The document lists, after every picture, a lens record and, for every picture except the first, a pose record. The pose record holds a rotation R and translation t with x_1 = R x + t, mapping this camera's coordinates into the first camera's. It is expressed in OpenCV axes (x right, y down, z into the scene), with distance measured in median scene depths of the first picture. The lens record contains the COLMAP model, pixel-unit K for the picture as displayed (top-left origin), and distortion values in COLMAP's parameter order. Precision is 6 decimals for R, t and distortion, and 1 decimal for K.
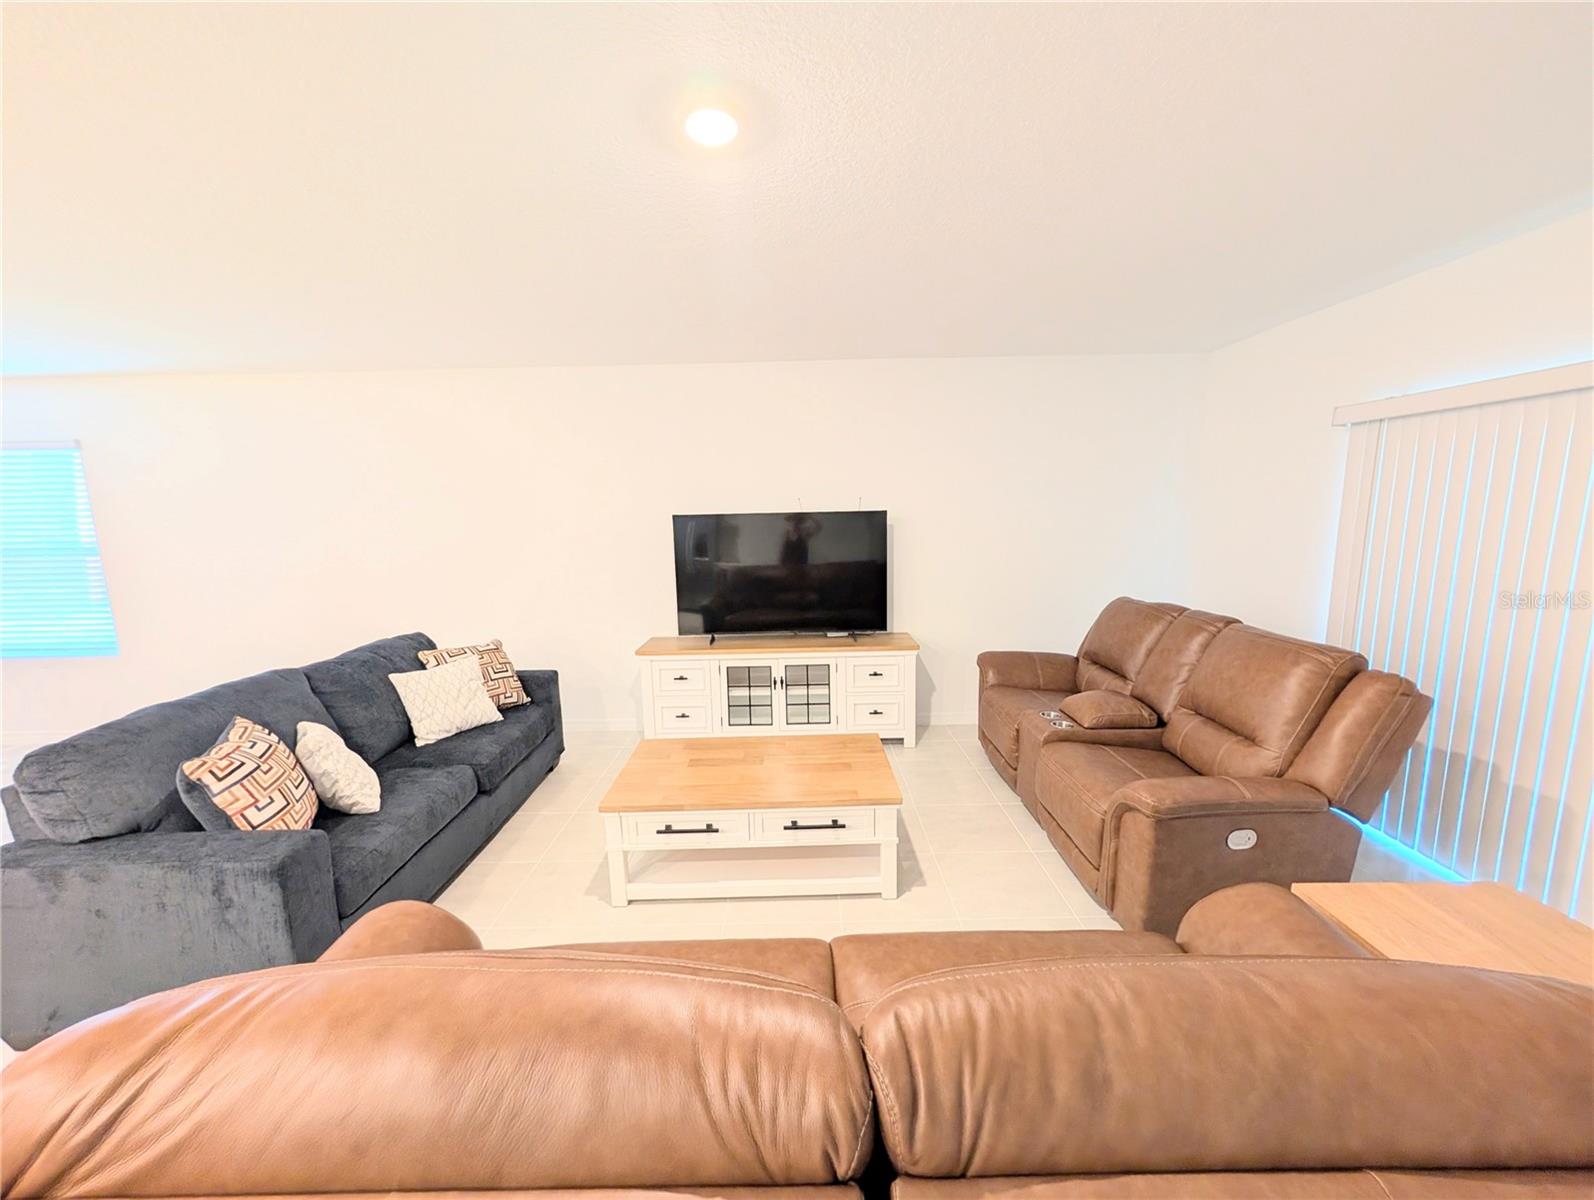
lens RADIAL K [[610.3, 0, 805.6], [0, 610.3, 600.8], [0, 0, 1]] dist [0.000454, 0.000428]
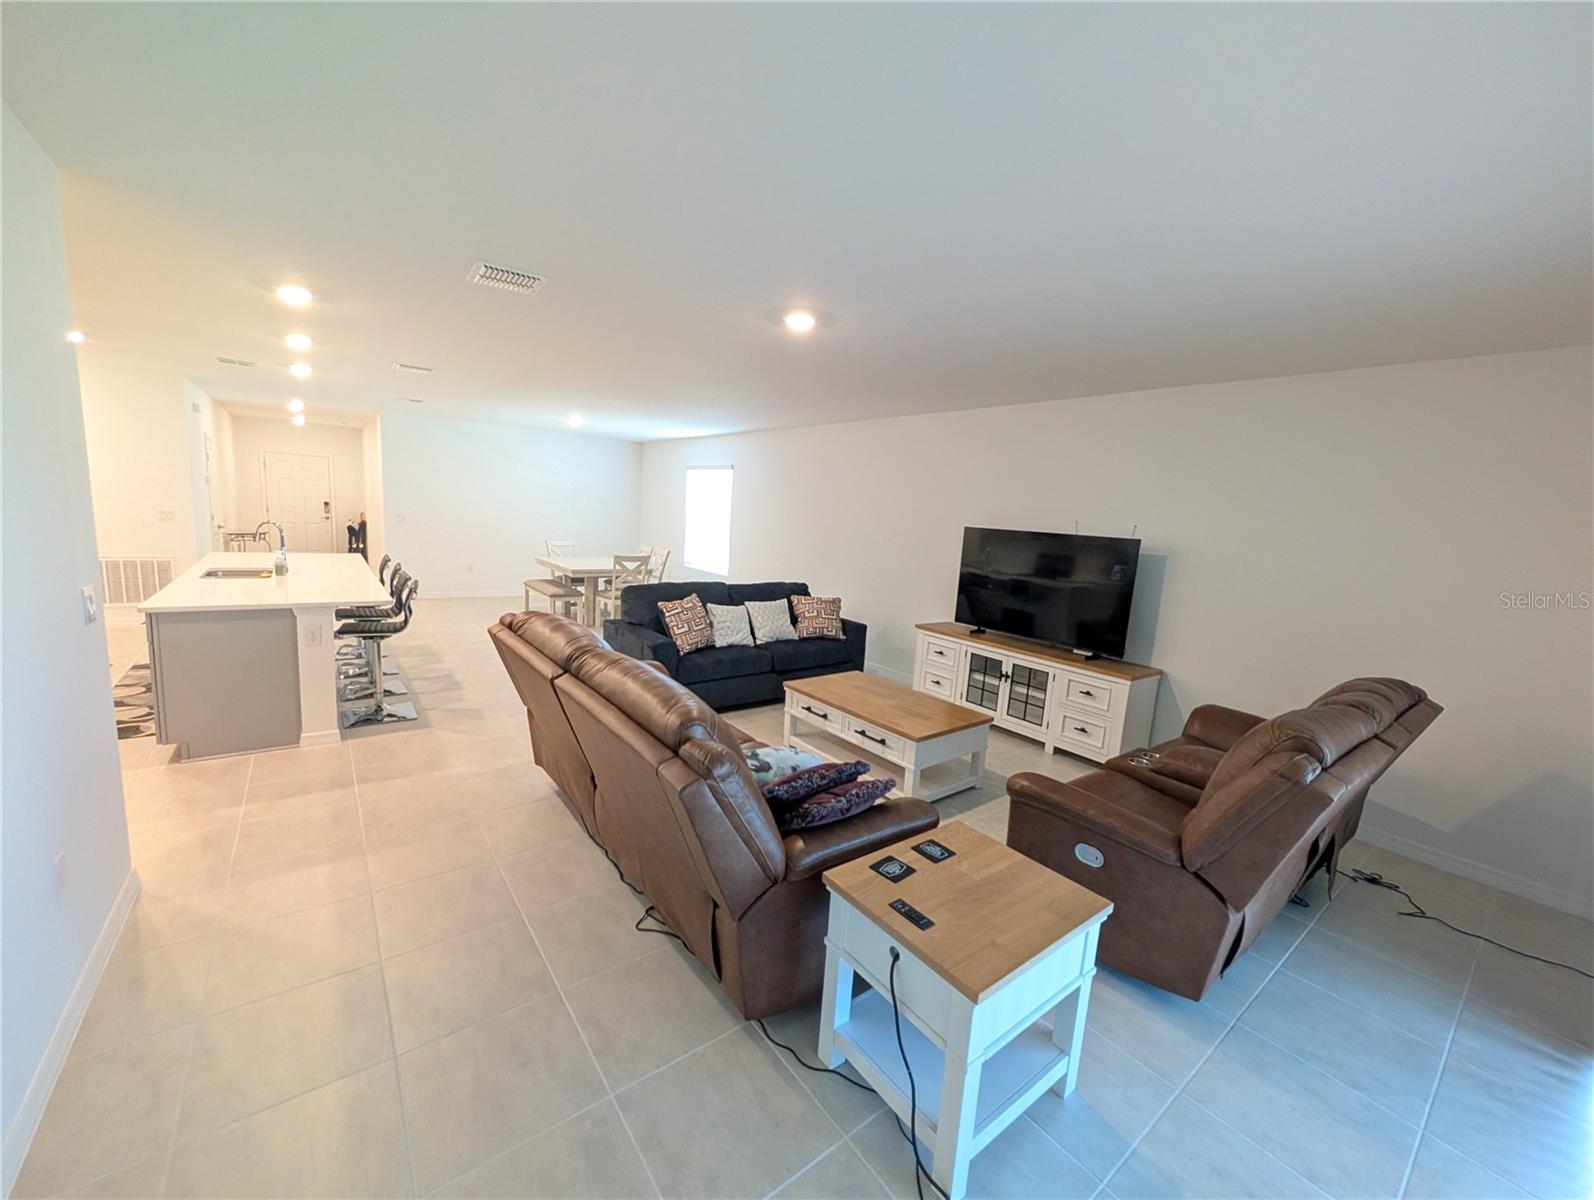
lens RADIAL K [[610.3, 0, 809.6], [0, 610.3, 603.3], [0, 0, 1]] dist [0.000454, 0.000428]
pose [[0.605359, 0.177217, -0.775973, 0.607308], [-0.199518, 0.977559, 0.067606, -0.006868], [0.770541, 0.113895, 0.627132, -0.036335]]
